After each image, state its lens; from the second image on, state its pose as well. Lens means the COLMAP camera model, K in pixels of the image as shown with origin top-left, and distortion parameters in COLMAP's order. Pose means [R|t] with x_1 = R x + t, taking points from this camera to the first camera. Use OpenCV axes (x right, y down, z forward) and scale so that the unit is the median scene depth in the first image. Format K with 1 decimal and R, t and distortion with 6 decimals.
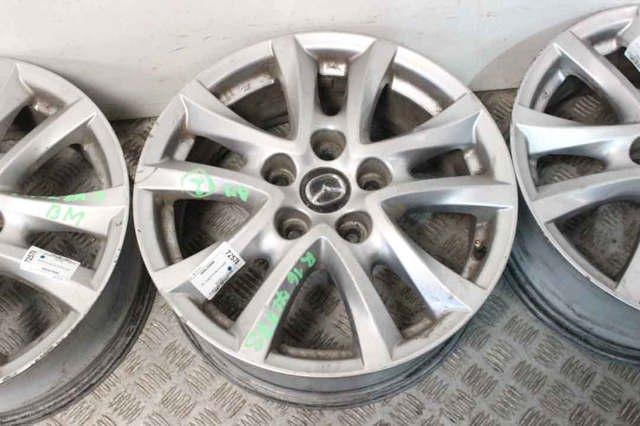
lens RADIAL K [[517.5, 0, 304.9], [0, 517.5, 231.5], [0, 0, 1]] dist [-0.006172, 0.016019]
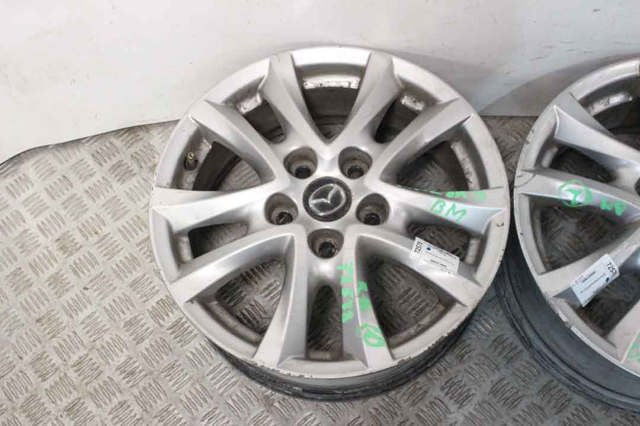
lens RADIAL K [[492.5, 0, 316.2], [0, 492.5, 211.7], [0, 0, 1]] dist [-0.008357, 0.001188]
pose [[0.993671, 0.107284, -0.033297, -0.684292], [-0.106229, 0.993827, 0.031990, -0.032757], [0.036524, -0.028250, 0.998933, -0.009598]]
